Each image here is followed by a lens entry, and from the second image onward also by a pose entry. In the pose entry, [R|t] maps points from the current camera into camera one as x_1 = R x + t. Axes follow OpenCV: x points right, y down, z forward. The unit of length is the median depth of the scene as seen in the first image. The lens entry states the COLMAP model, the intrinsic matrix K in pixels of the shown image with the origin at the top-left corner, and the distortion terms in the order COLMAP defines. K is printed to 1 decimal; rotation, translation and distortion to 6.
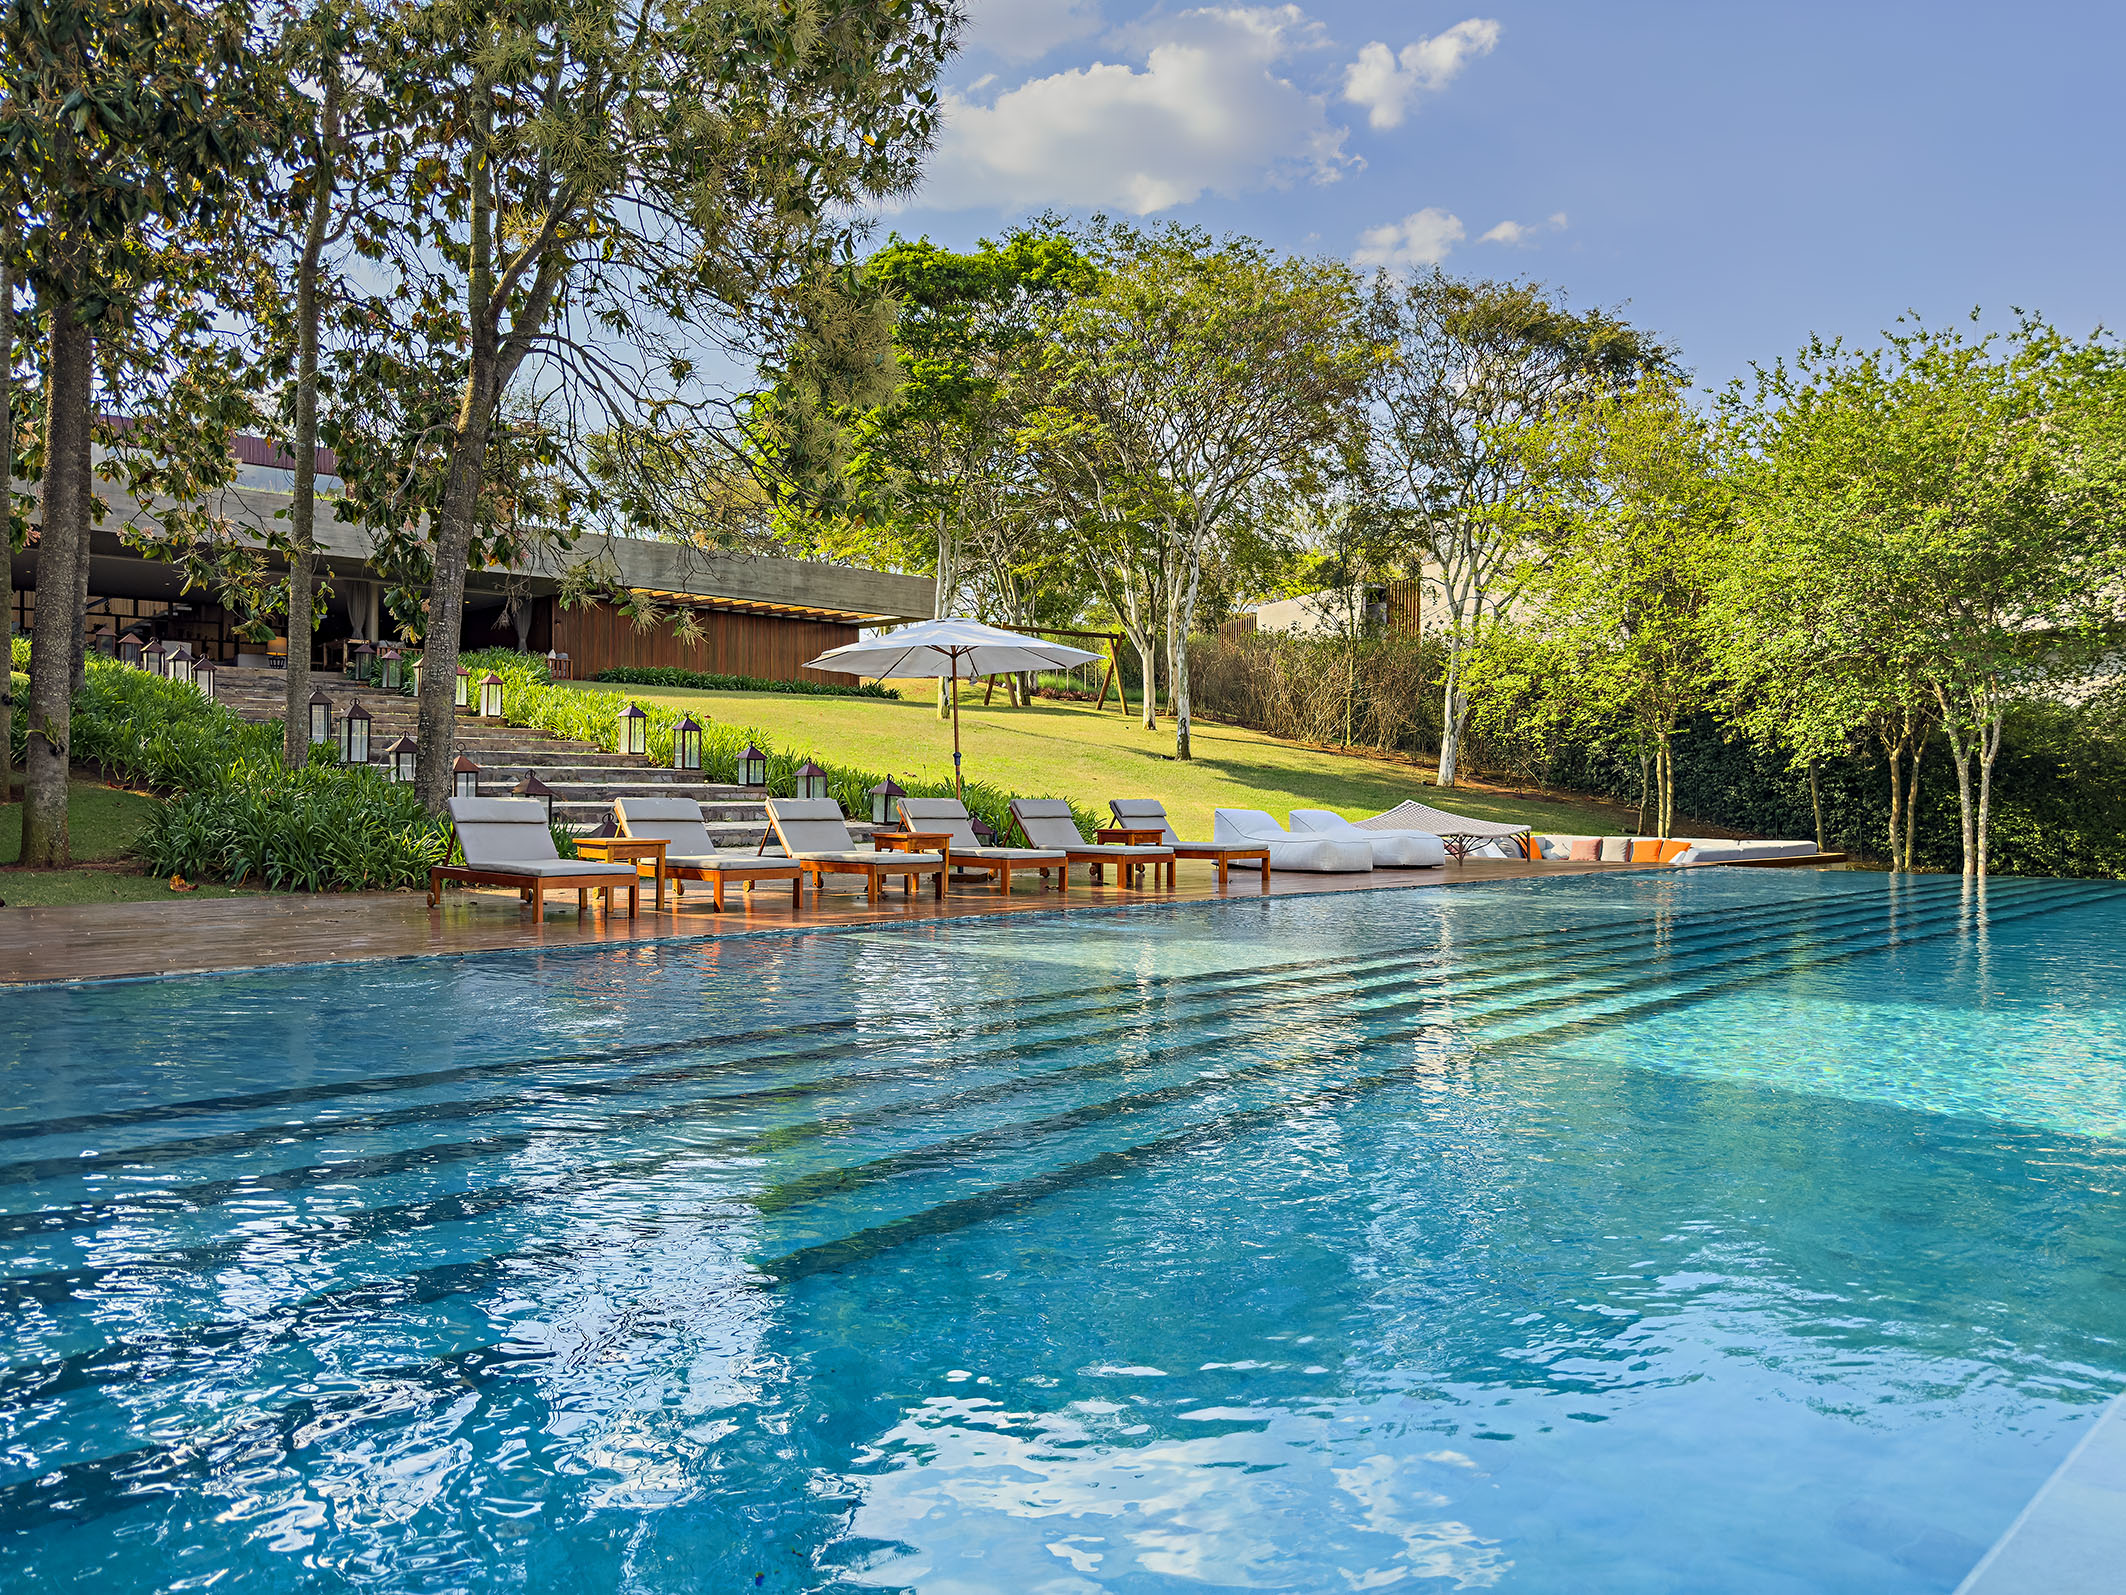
lens RADIAL K [[1538.1, 0, 1071.7], [0, 1538.1, 813.4], [0, 0, 1]] dist [-0.000023, 0.004335]
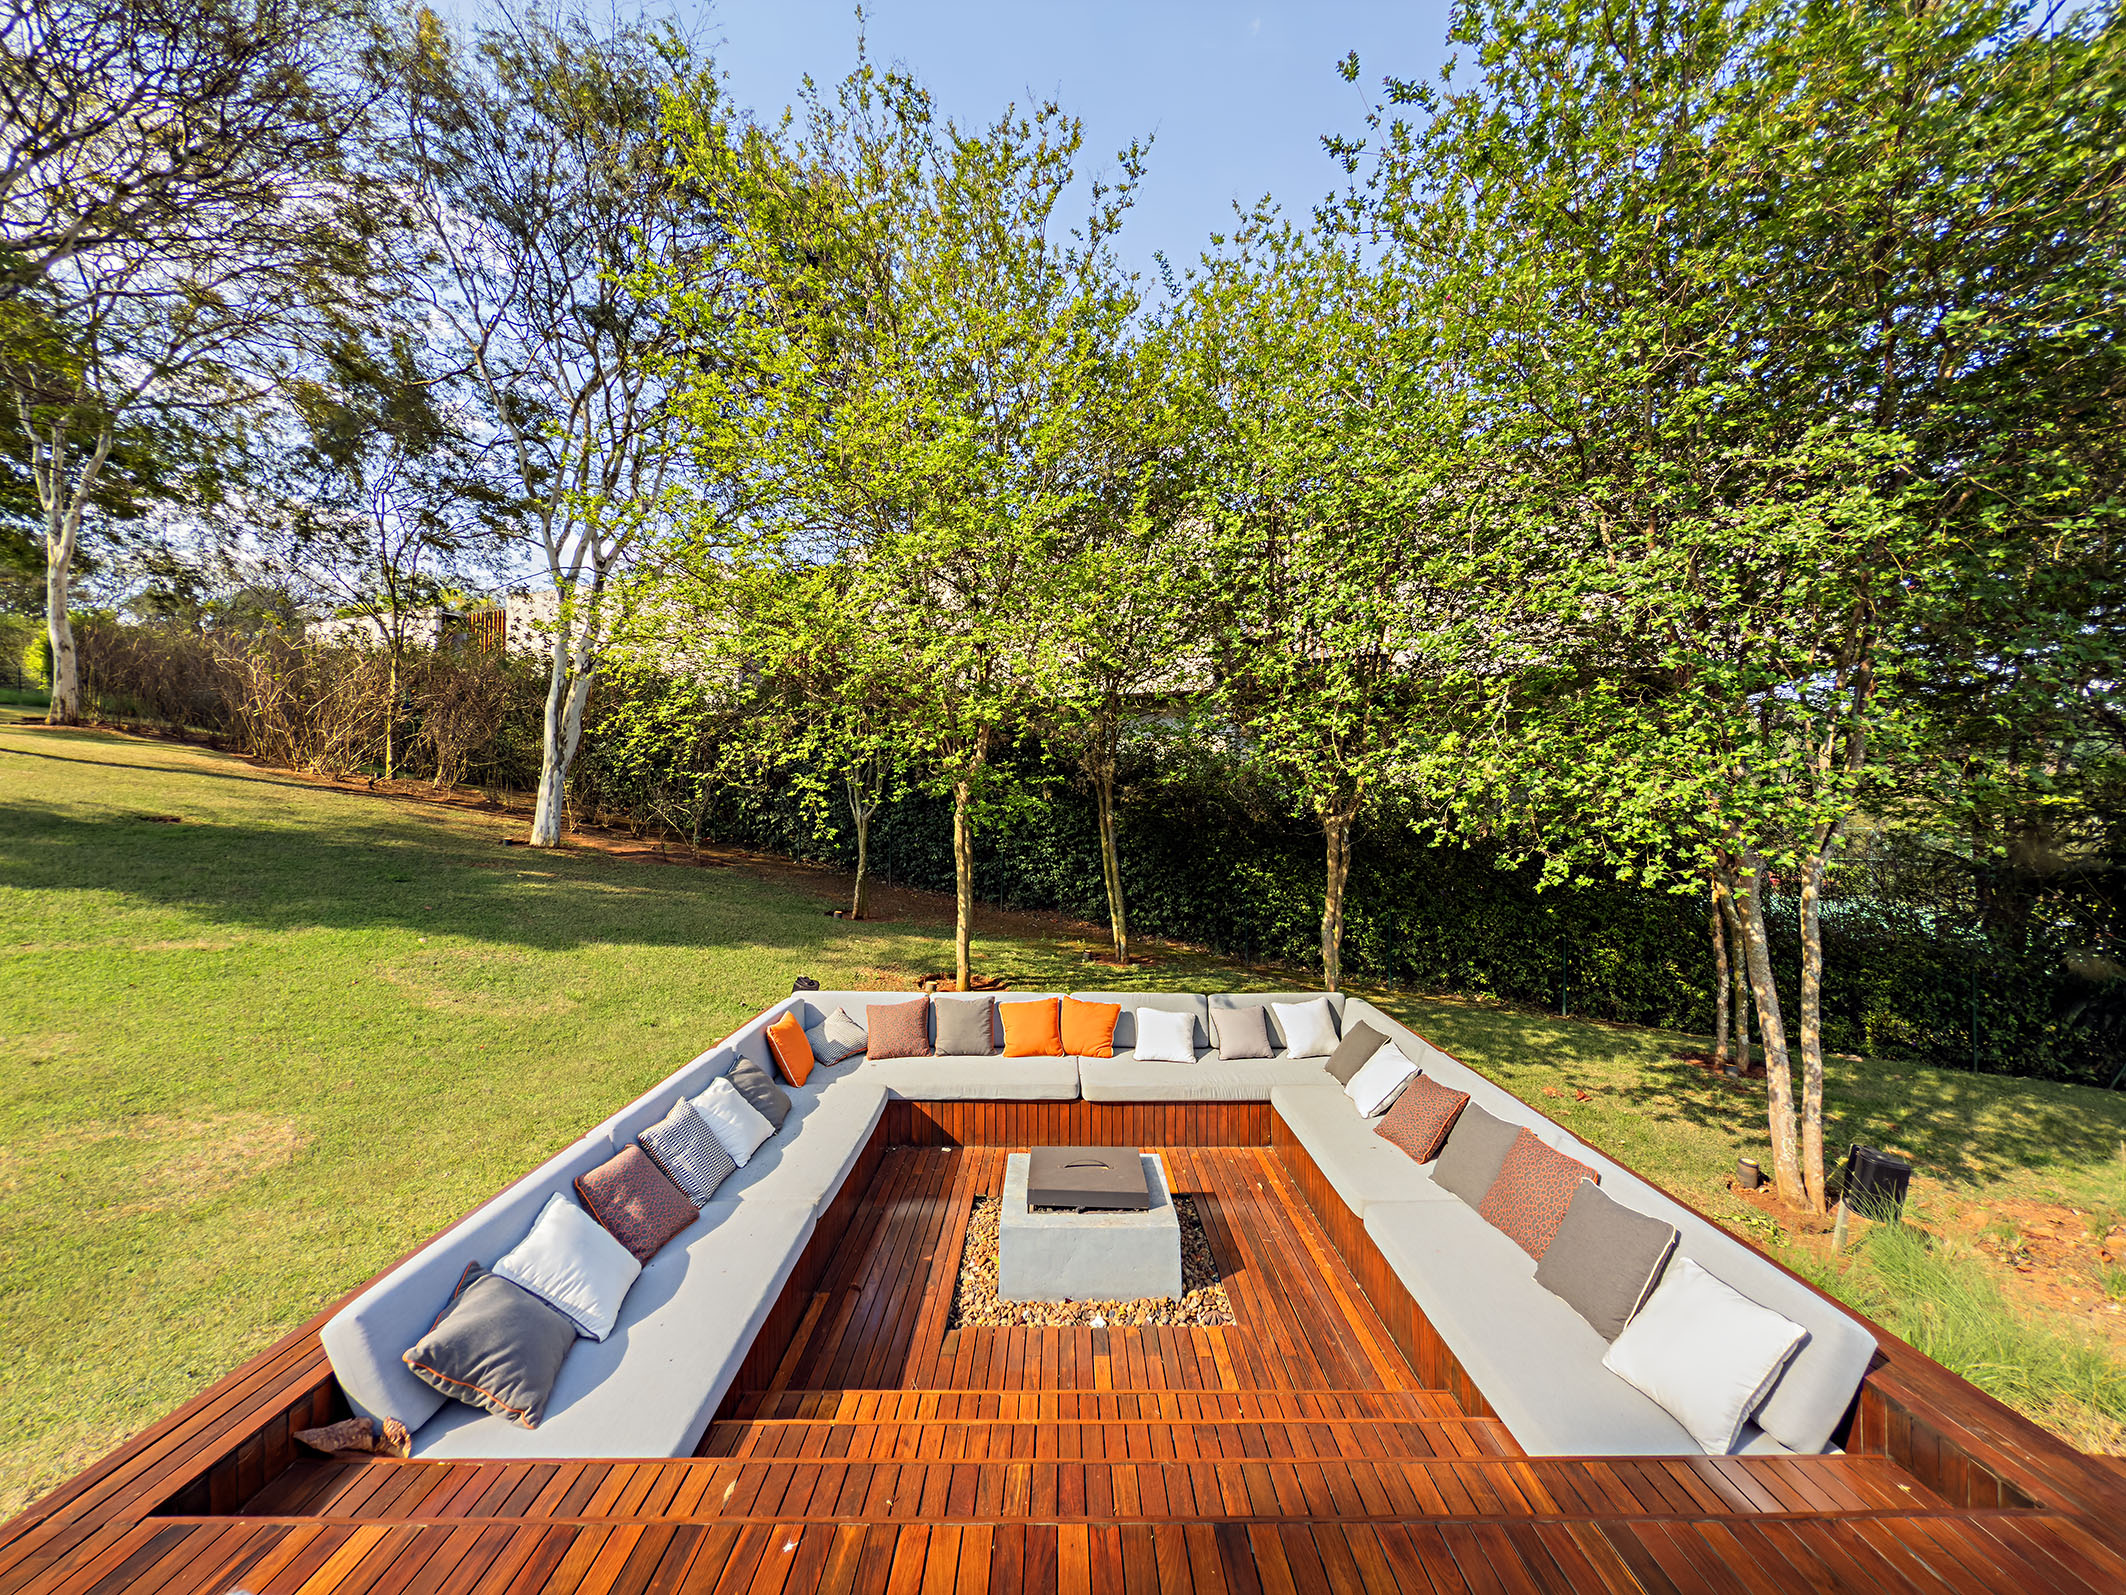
lens RADIAL K [[852.3, 0, 1056.3], [0, 852.3, 793.7], [0, 0, 1]] dist [0.003077, 0.000024]
pose [[0.706331, 0.008794, 0.707827, 0.233864], [0.007715, 0.999768, -0.020119, -0.053146], [-0.707840, 0.019672, 0.706099, 0.985819]]
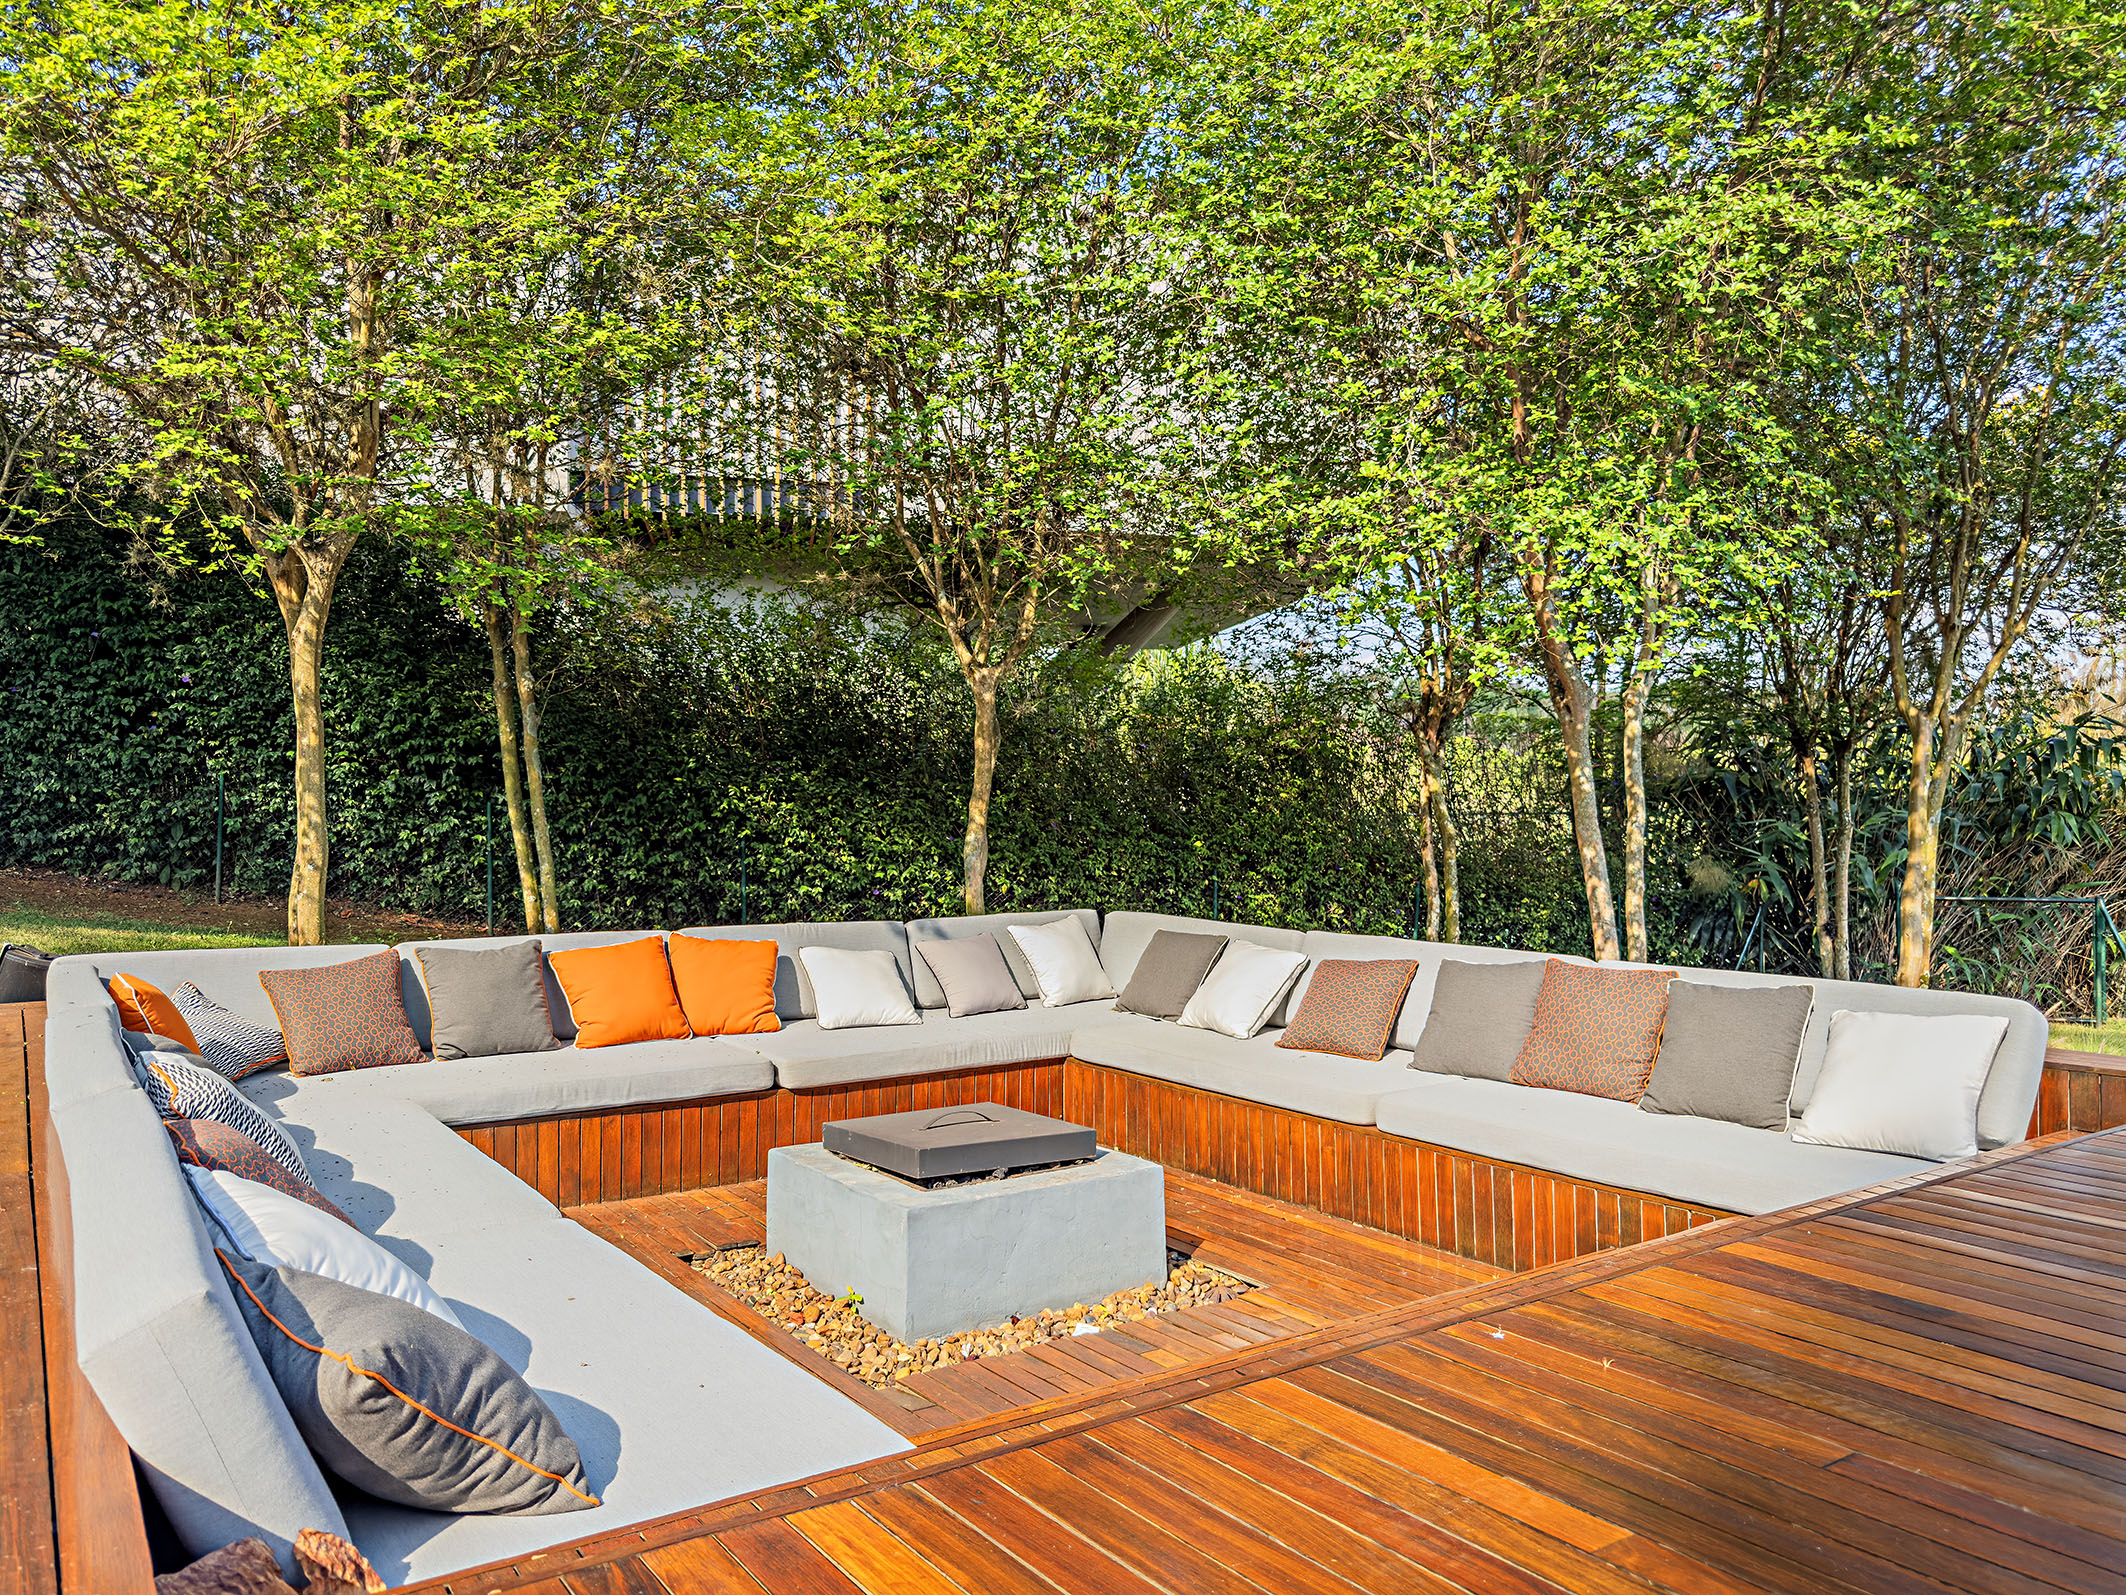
lens RADIAL K [[1538.1, 0, 1050.8], [0, 1538.1, 797.0], [0, 0, 1]] dist [-0.000023, 0.004335]
pose [[0.182692, 0.002449, 0.983167, 0.175525], [0.009711, 0.999944, -0.004295, -0.007066], [-0.983122, 0.010332, 0.182658, 1.085113]]
